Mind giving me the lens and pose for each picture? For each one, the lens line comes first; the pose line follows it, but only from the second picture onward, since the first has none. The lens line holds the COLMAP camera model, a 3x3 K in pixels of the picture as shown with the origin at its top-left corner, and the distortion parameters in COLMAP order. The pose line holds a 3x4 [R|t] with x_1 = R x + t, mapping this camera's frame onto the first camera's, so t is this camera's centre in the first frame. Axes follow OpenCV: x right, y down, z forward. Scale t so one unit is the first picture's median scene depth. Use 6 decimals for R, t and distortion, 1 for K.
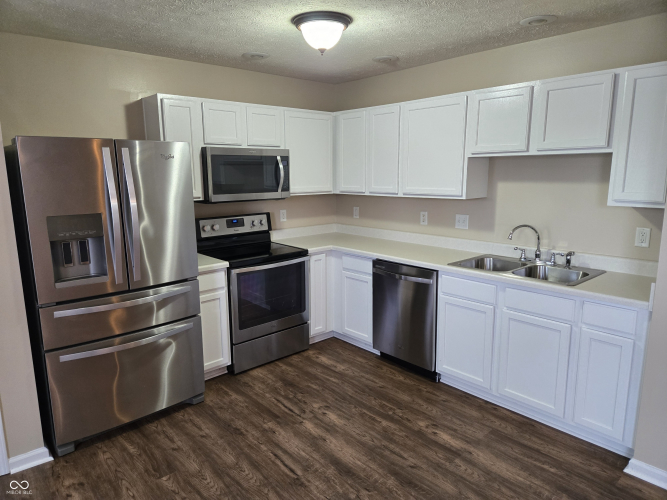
lens RADIAL K [[443.8, 0, 332.0], [0, 443.8, 248.0], [0, 0, 1]] dist [0.086636, -0.076997]
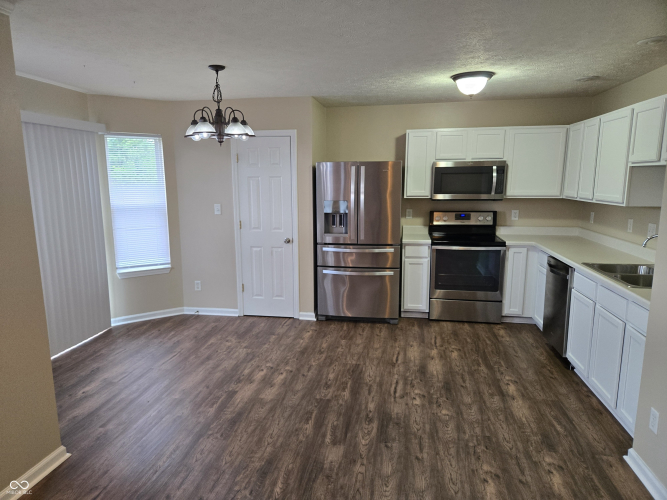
lens RADIAL K [[443.8, 0, 332.0], [0, 443.8, 248.0], [0, 0, 1]] dist [0.086636, -0.076997]
pose [[0.636565, 0.127470, -0.760616, 0.701061], [-0.135710, 0.989371, 0.052229, 0.024741], [0.759189, 0.069976, 0.647098, -0.197056]]
